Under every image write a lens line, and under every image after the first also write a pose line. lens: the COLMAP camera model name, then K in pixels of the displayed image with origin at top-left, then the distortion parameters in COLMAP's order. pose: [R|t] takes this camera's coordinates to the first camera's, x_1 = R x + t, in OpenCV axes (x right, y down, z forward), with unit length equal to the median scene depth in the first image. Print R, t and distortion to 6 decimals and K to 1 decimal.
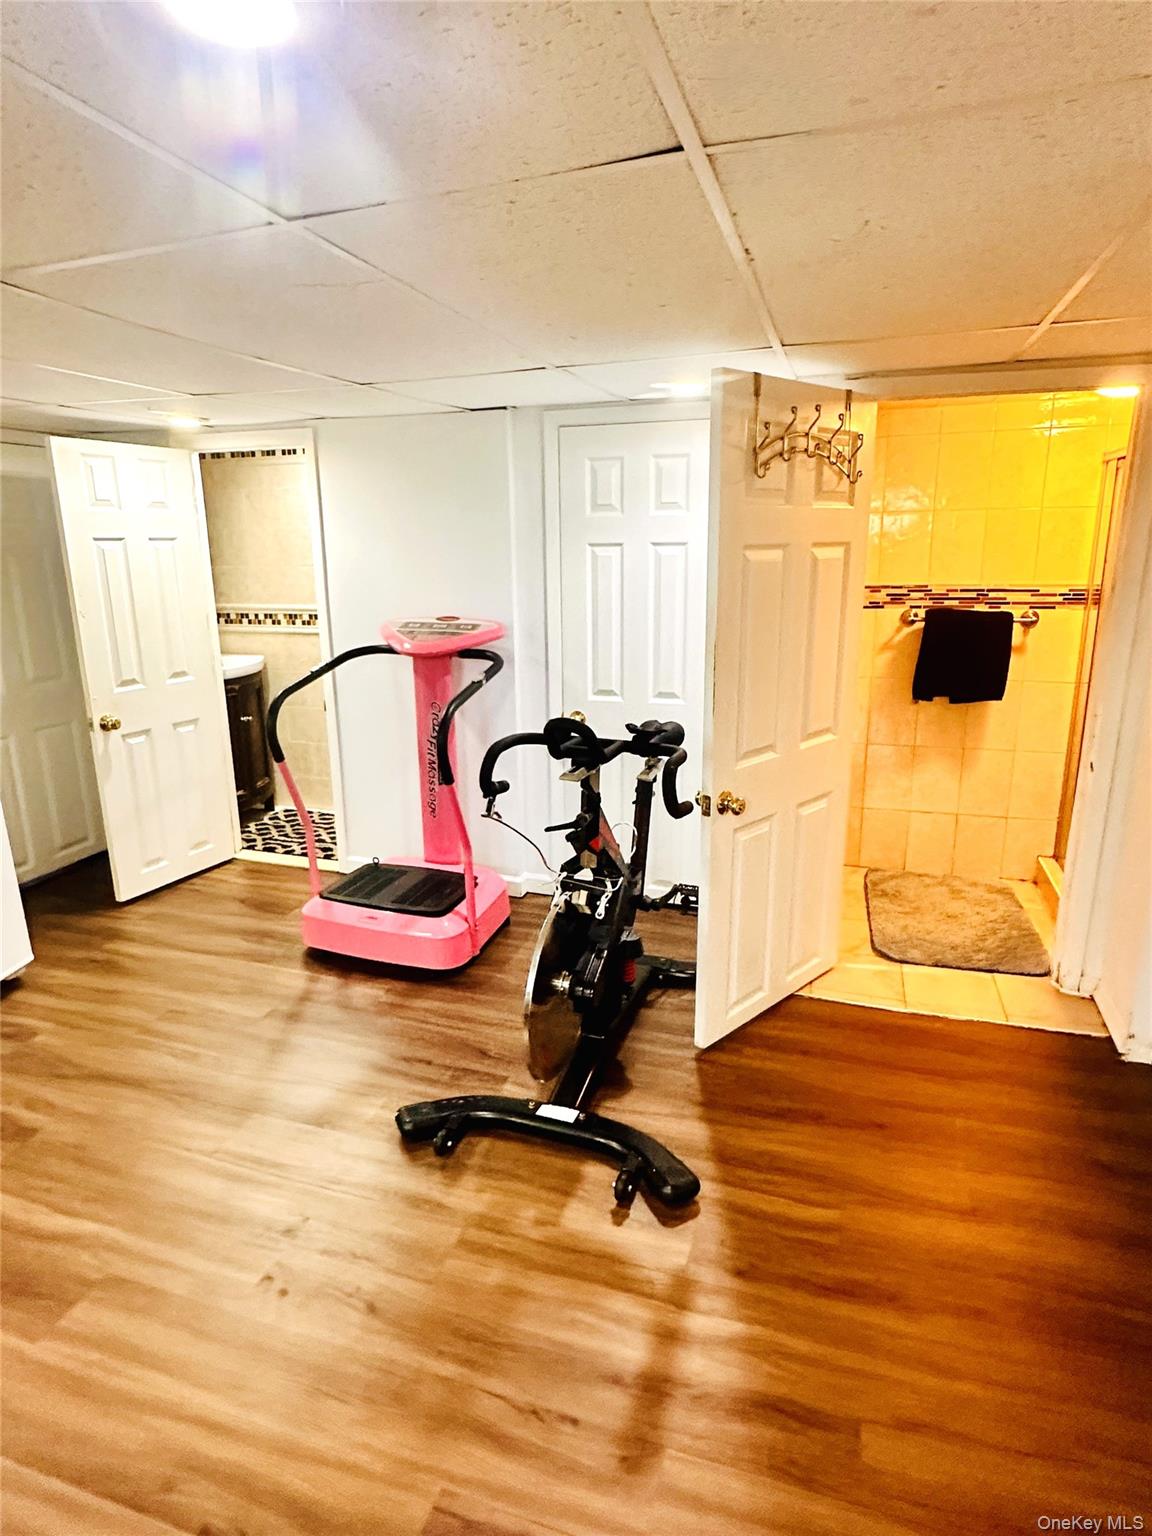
lens RADIAL K [[840.4, 0, 569.4], [0, 840.4, 765.3], [0, 0, 1]] dist [0.000678, 0.000134]
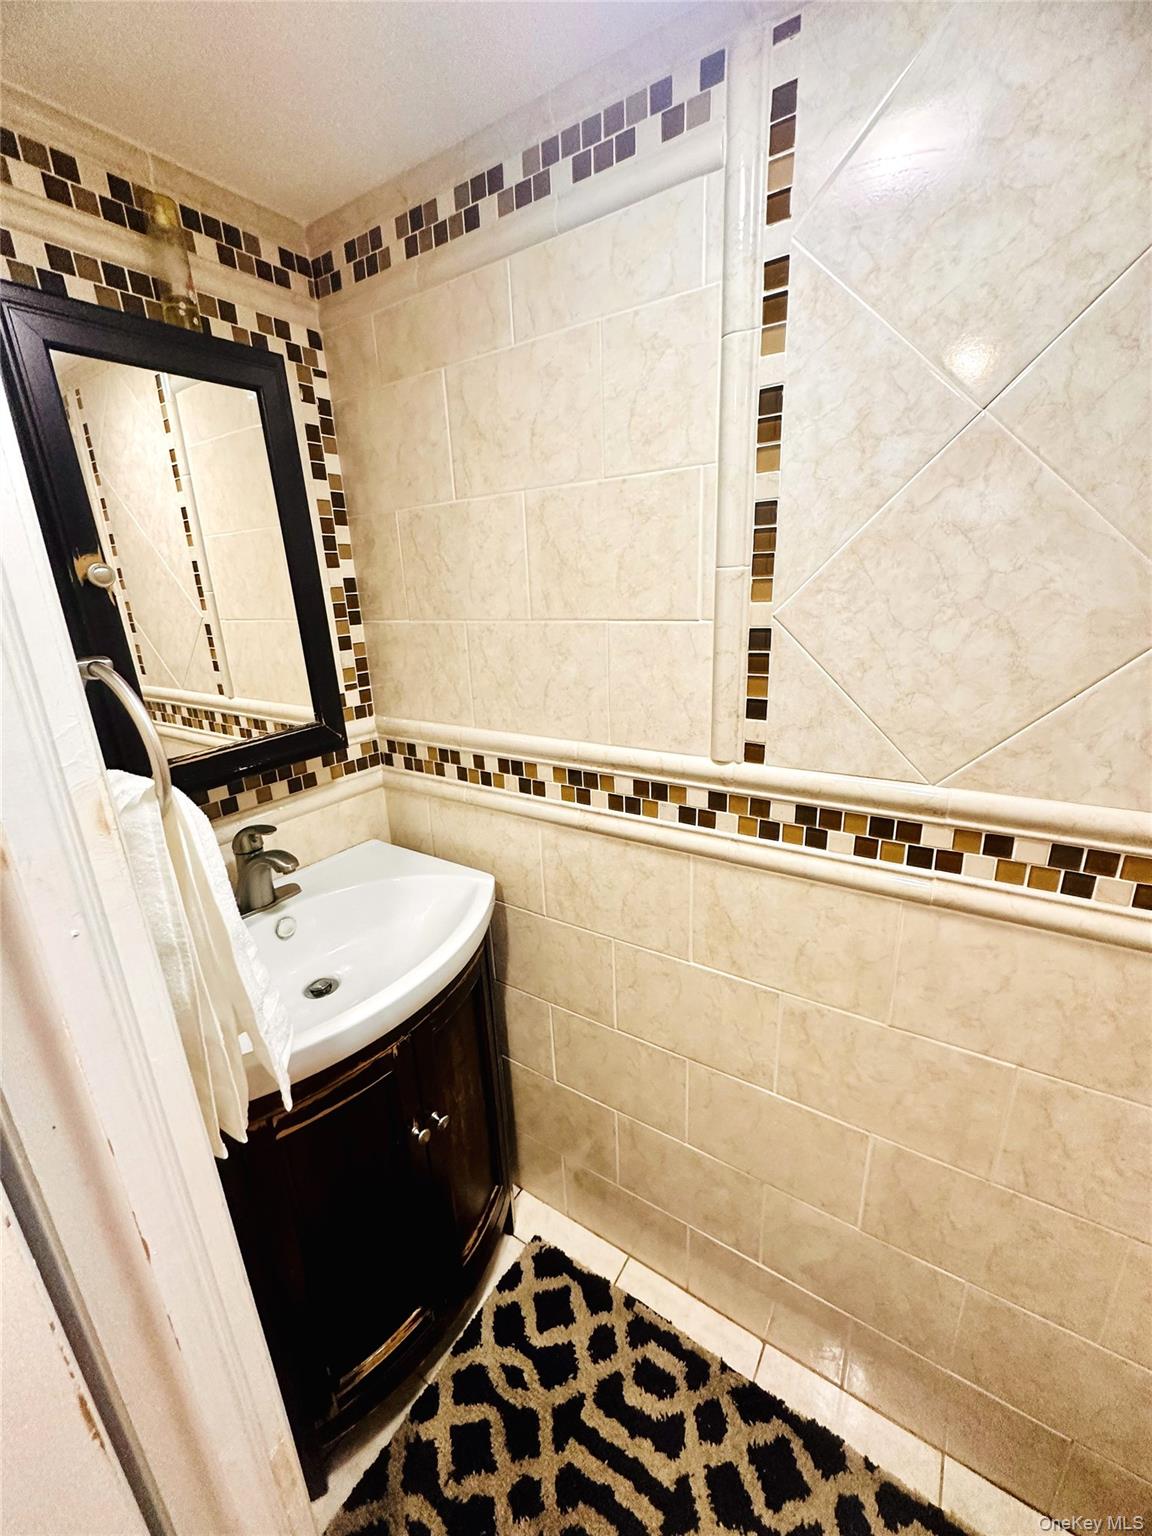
lens RADIAL K [[612.1, 0, 575.5], [0, 612.1, 766.3], [0, 0, 1]] dist [-0.007153, 0.000872]
pose [[0.964590, 0.049353, -0.259097, -0.433356], [-0.036162, 0.997807, 0.055434, -0.309344], [0.261264, -0.044101, 0.964259, 1.239551]]
